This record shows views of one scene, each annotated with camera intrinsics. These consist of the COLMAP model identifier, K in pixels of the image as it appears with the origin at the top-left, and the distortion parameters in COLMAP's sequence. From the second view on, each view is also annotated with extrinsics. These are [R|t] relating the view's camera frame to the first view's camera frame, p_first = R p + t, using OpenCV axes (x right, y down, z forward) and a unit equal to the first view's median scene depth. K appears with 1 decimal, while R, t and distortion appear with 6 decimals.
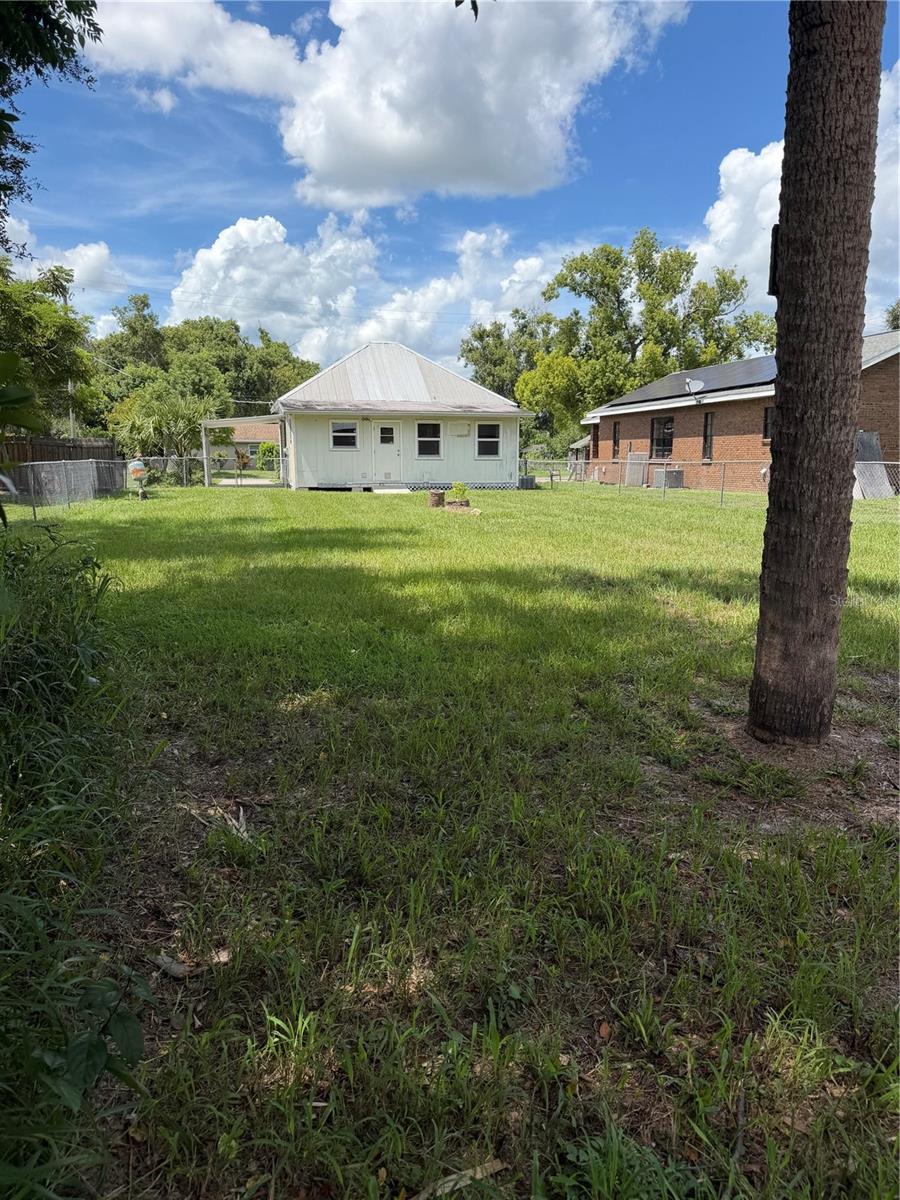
lens RADIAL K [[839.8, 0, 450.0], [0, 839.8, 600.0], [0, 0, 1]] dist [0.106917, -0.134474]
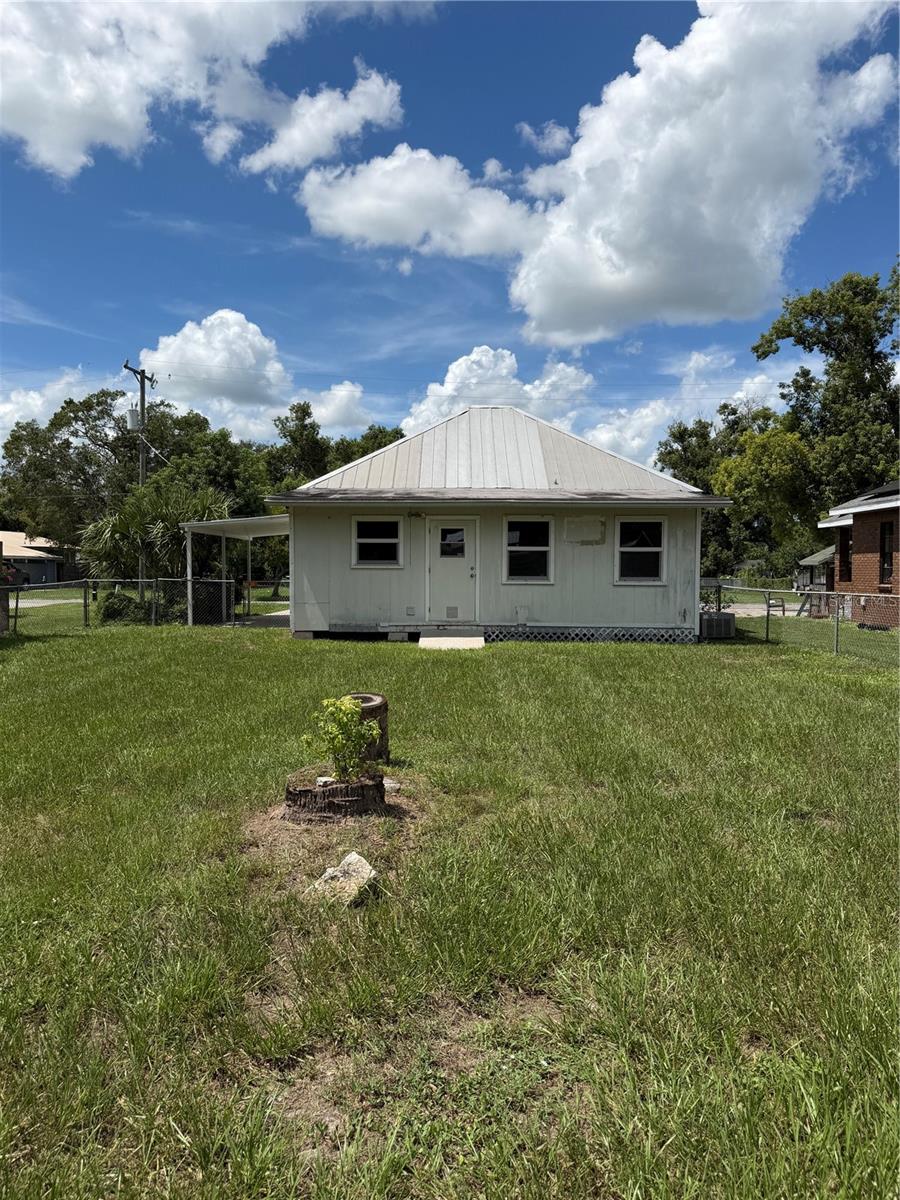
lens RADIAL K [[850.1, 0, 450.0], [0, 850.1, 600.0], [0, 0, 1]] dist [0.066559, -0.089633]
pose [[0.970930, 0.014524, -0.238922, 0.046578], [-0.046652, 0.990498, -0.129374, -0.064219], [0.234773, 0.136760, 0.962382, 0.352628]]
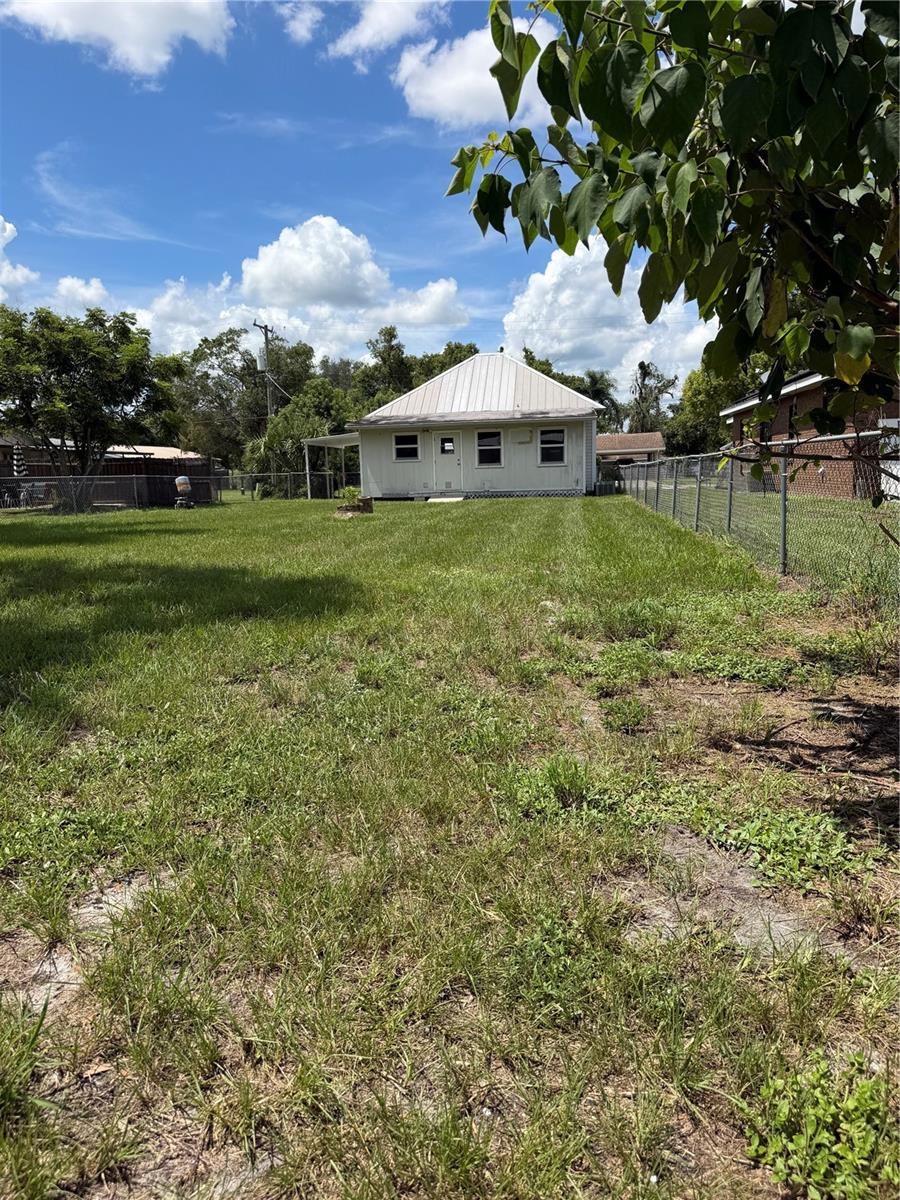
lens RADIAL K [[822.7, 0, 446.7], [0, 822.7, 632.0], [0, 0, 1]] dist [0.062245, 0.001120]
pose [[0.932822, 0.042833, -0.357783, 0.226966], [-0.033960, 0.998941, 0.031049, 0.000298], [0.358734, -0.016813, 0.933288, 0.045175]]
